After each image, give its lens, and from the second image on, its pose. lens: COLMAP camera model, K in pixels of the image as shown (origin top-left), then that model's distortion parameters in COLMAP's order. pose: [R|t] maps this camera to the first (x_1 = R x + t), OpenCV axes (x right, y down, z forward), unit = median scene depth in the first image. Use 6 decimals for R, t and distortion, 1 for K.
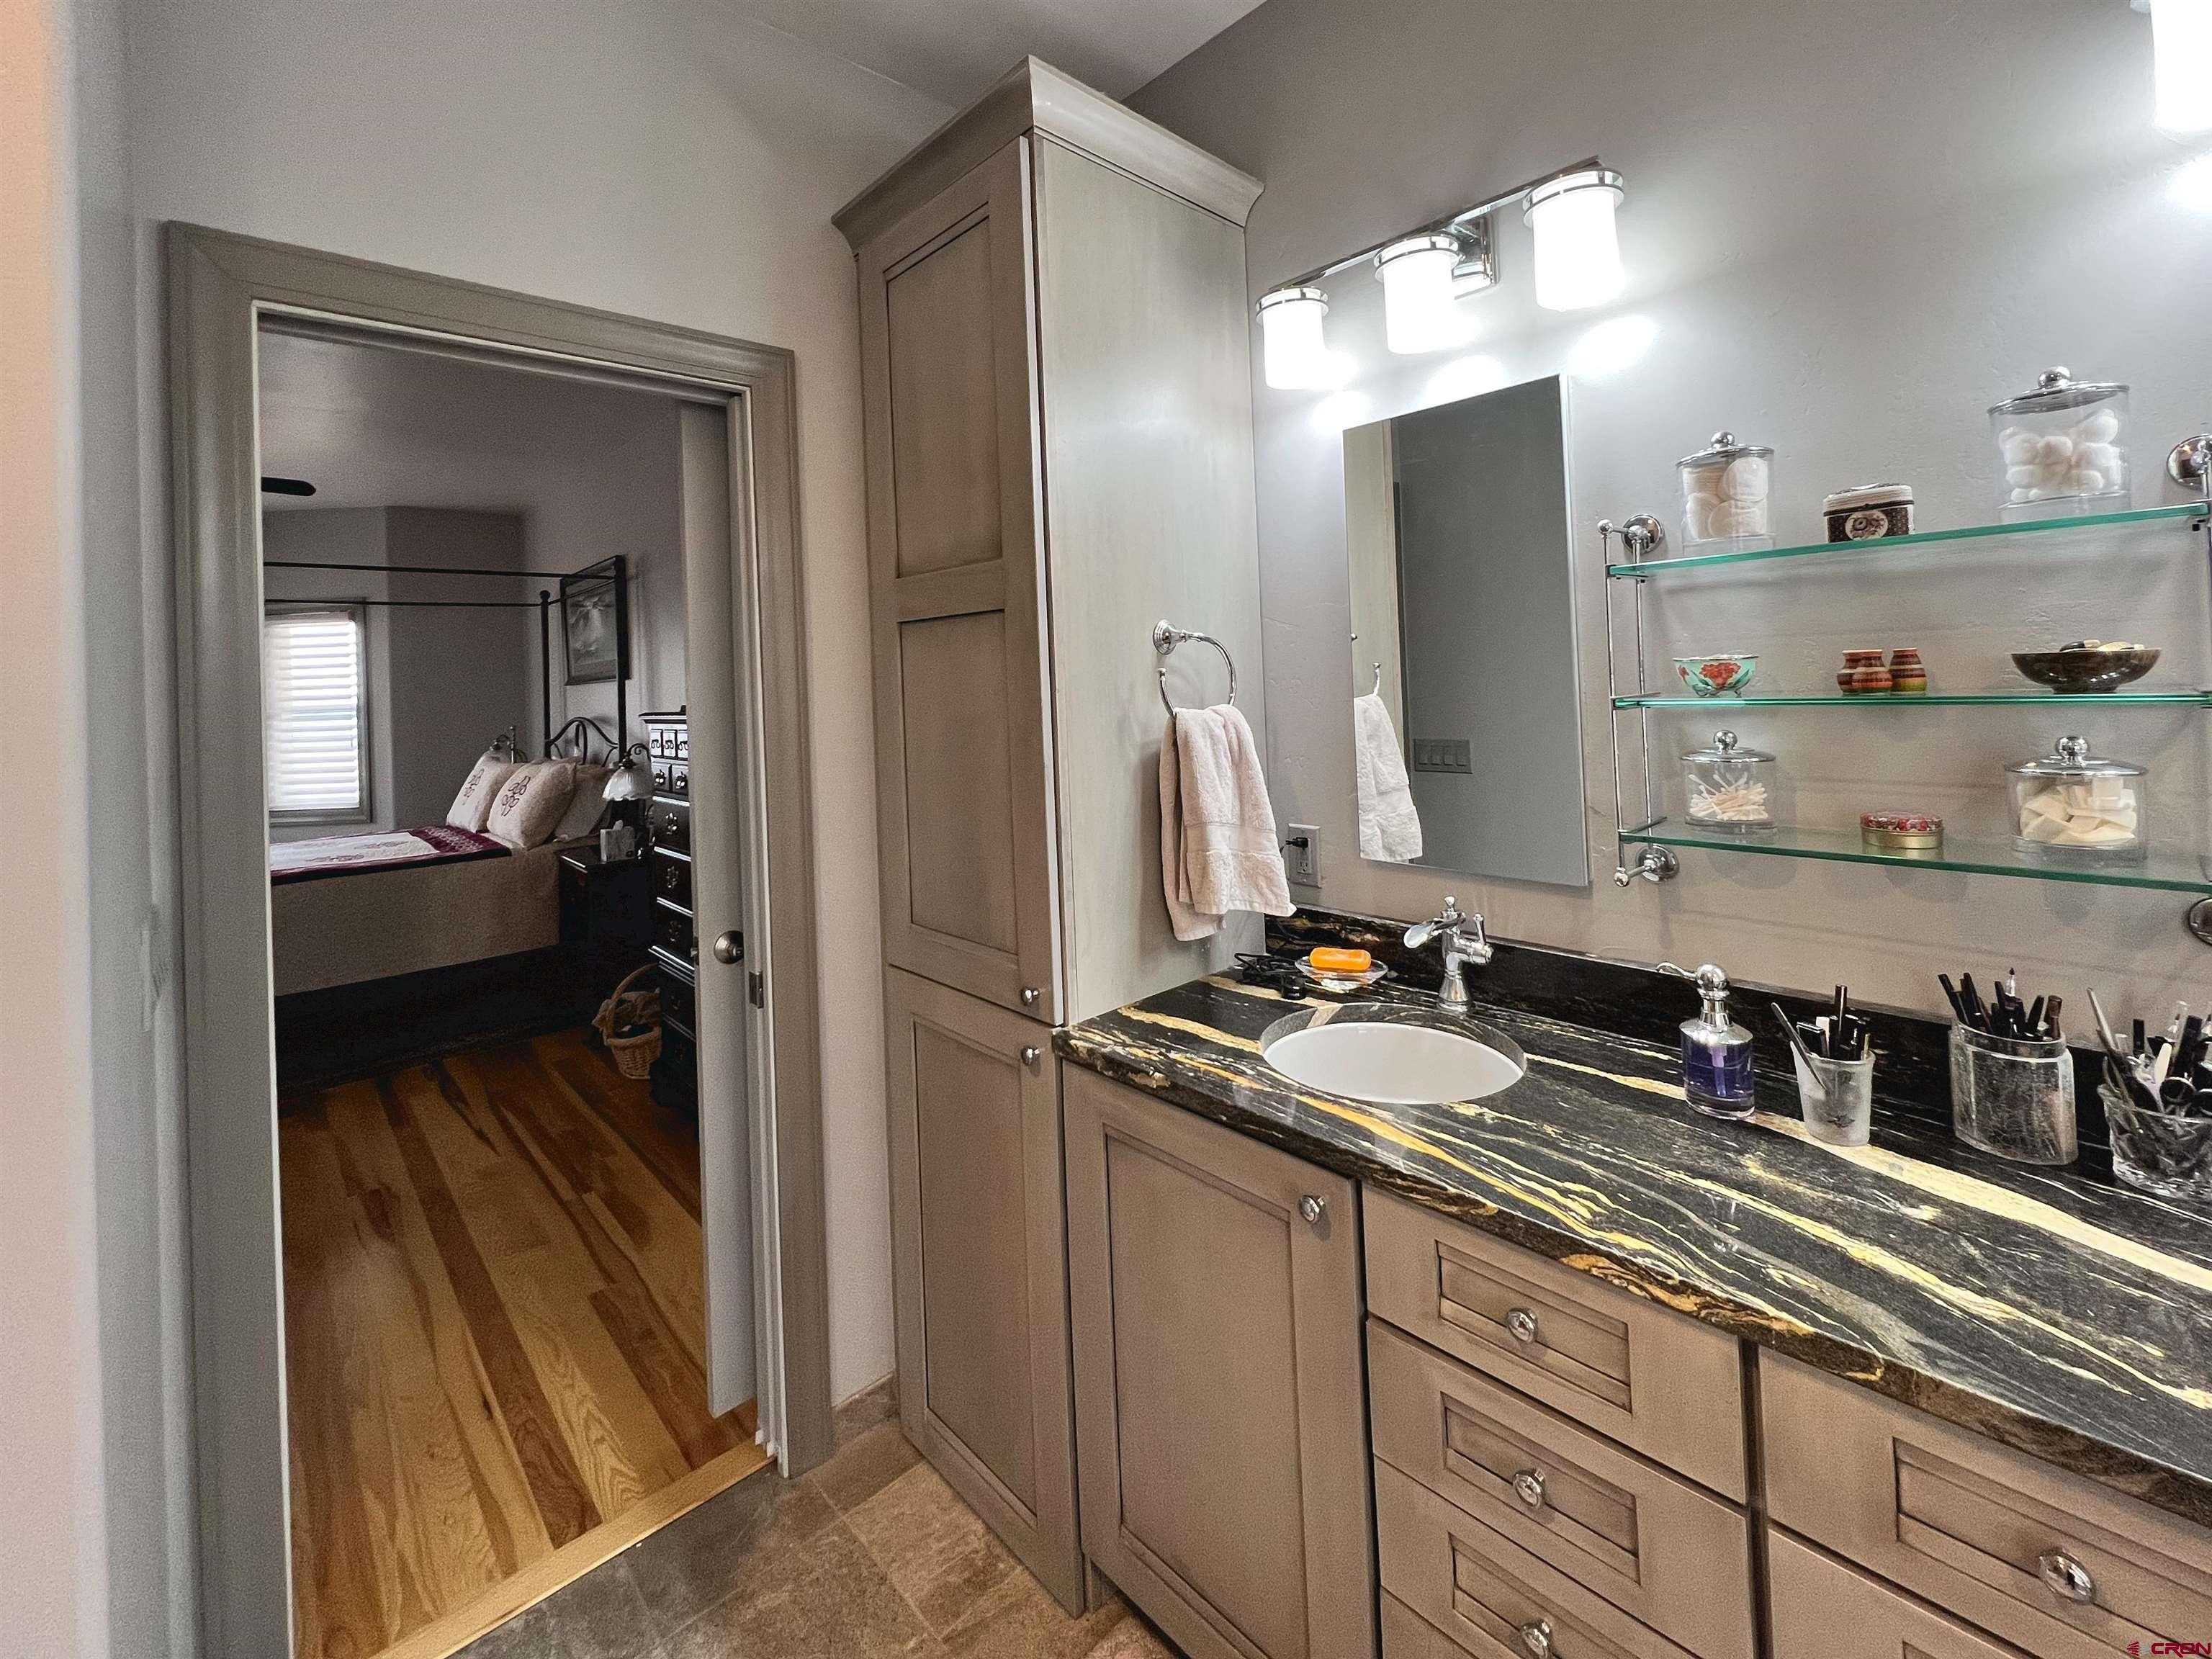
lens RADIAL K [[910.9, 0, 1107.4], [0, 910.9, 828.5], [0, 0, 1]] dist [-0.000005, -0.000010]
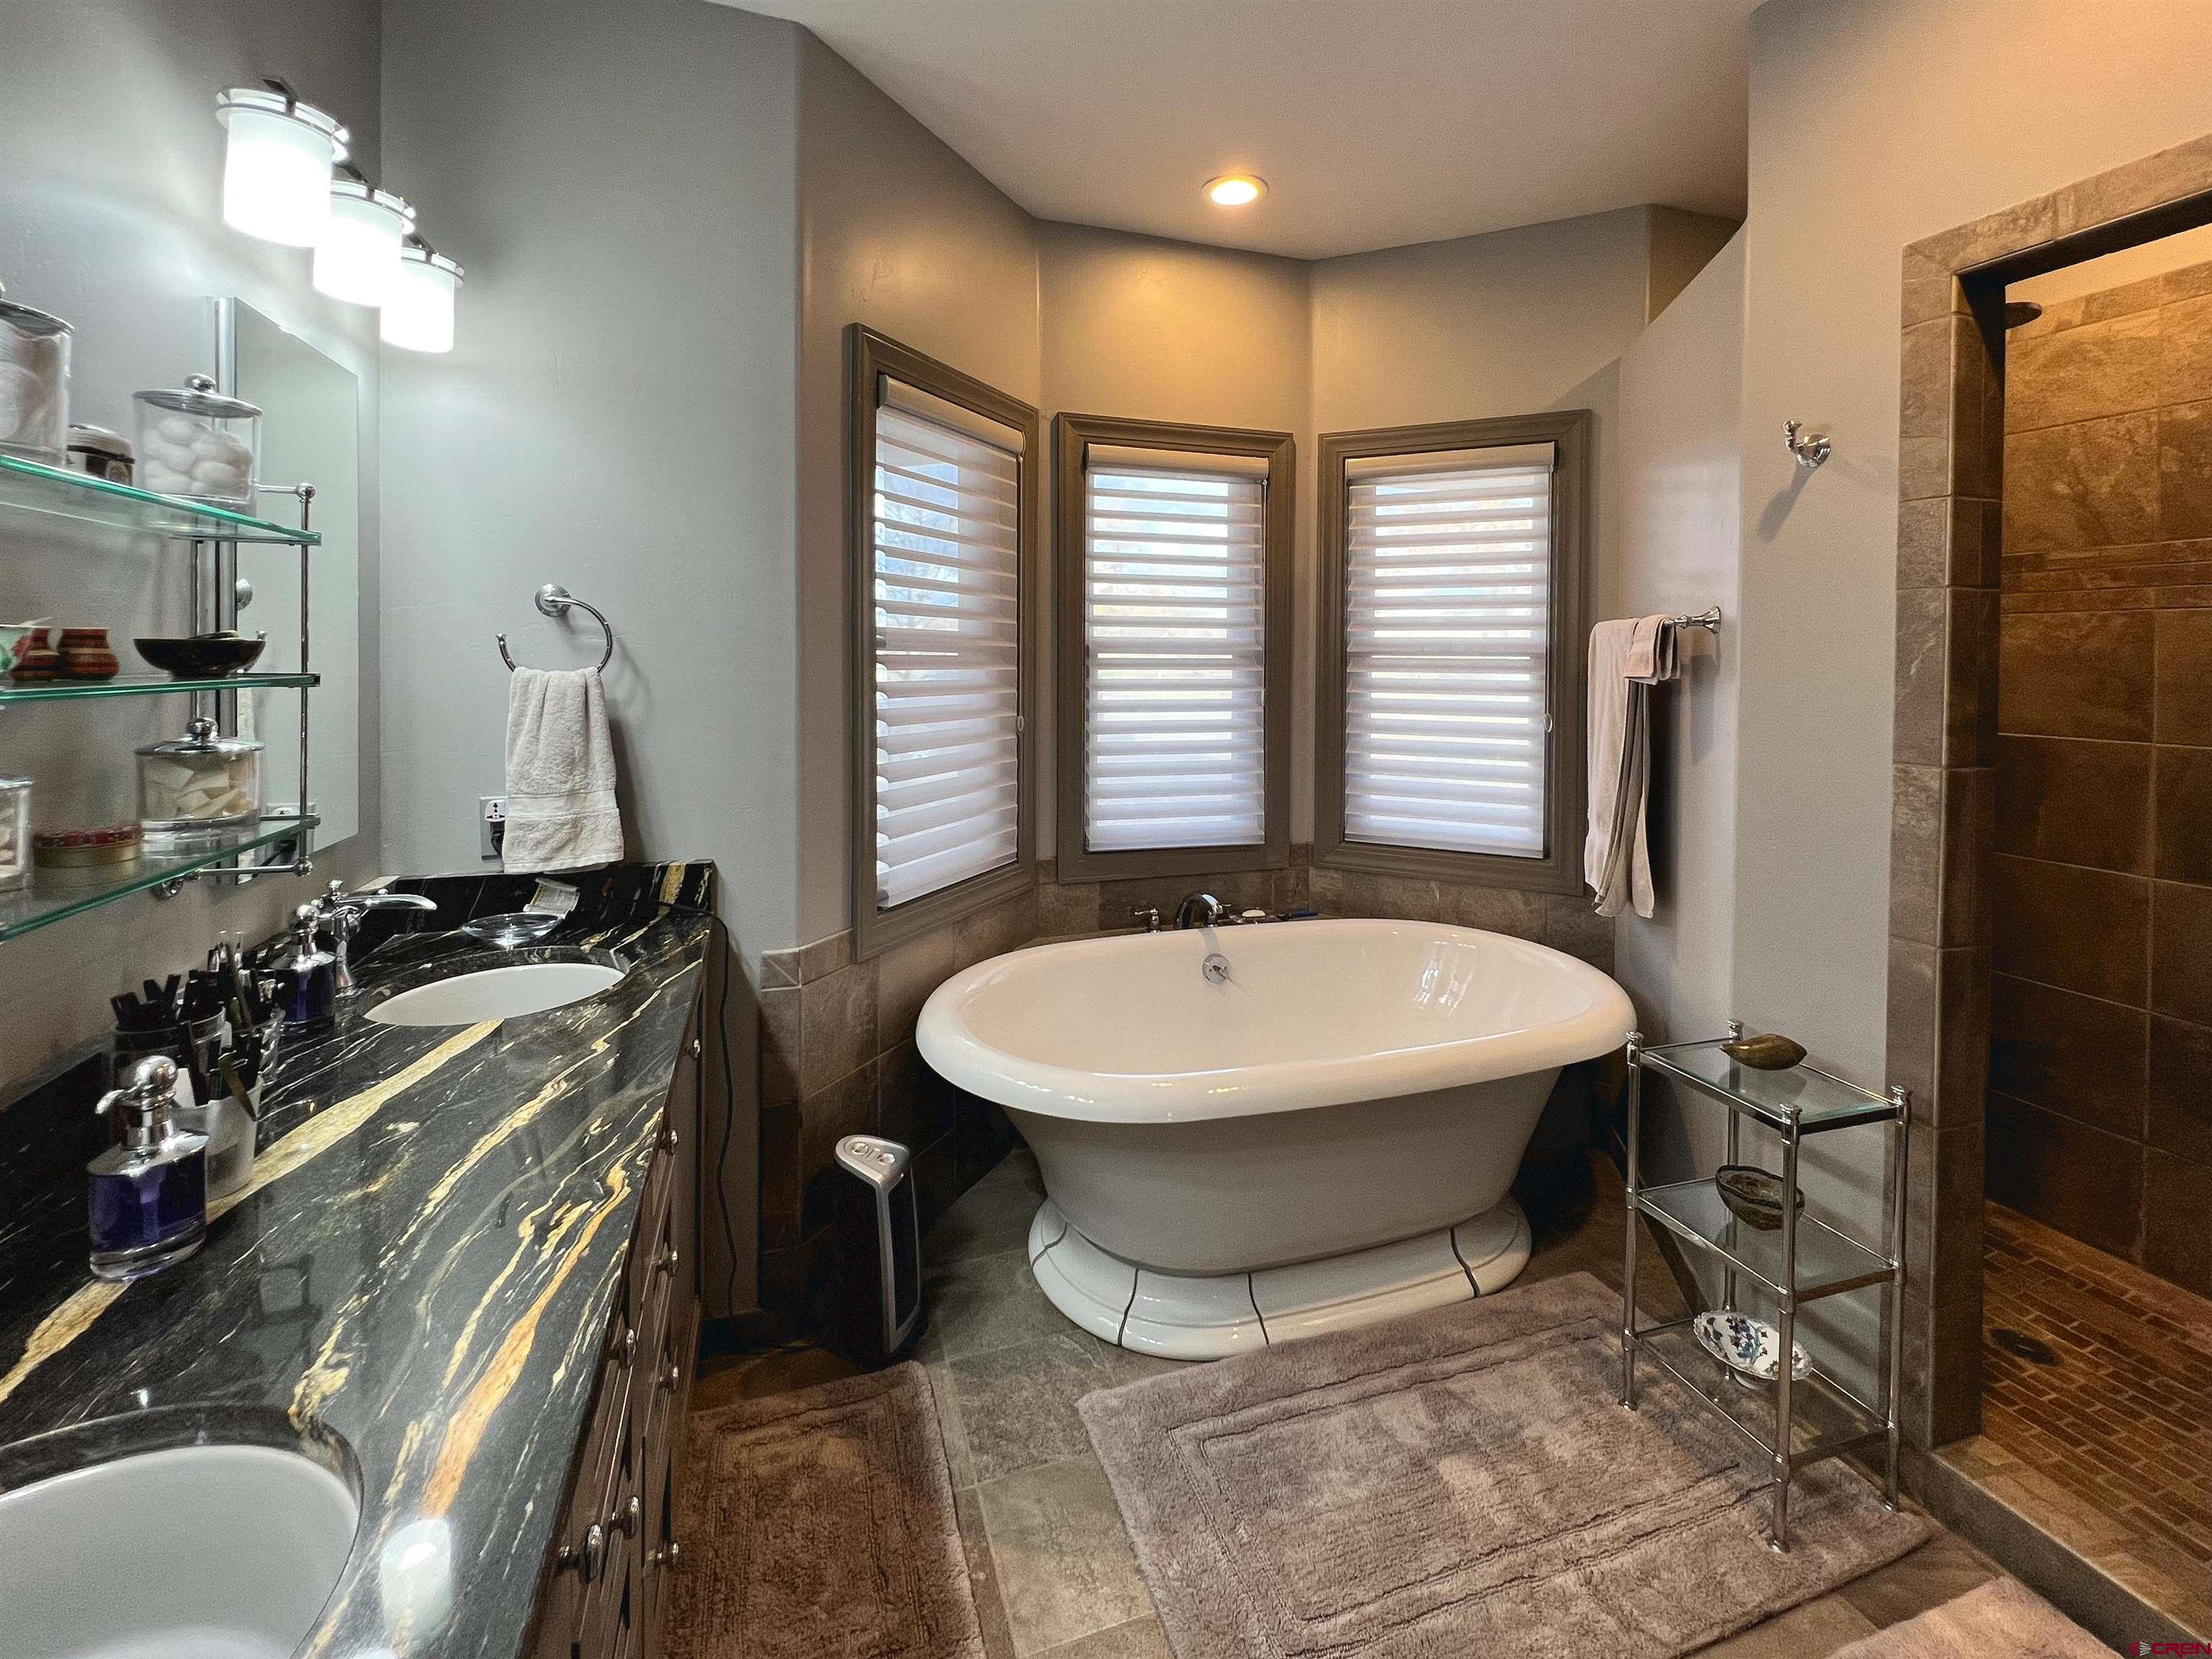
lens RADIAL K [[910.9, 0, 1097.3], [0, 910.9, 832.9], [0, 0, 1]] dist [-0.000005, -0.000010]
pose [[-0.903494, -0.050542, 0.425610, -0.347433], [0.097464, 0.942779, 0.318854, -0.198460], [-0.417372, 0.329565, -0.846869, 1.436962]]
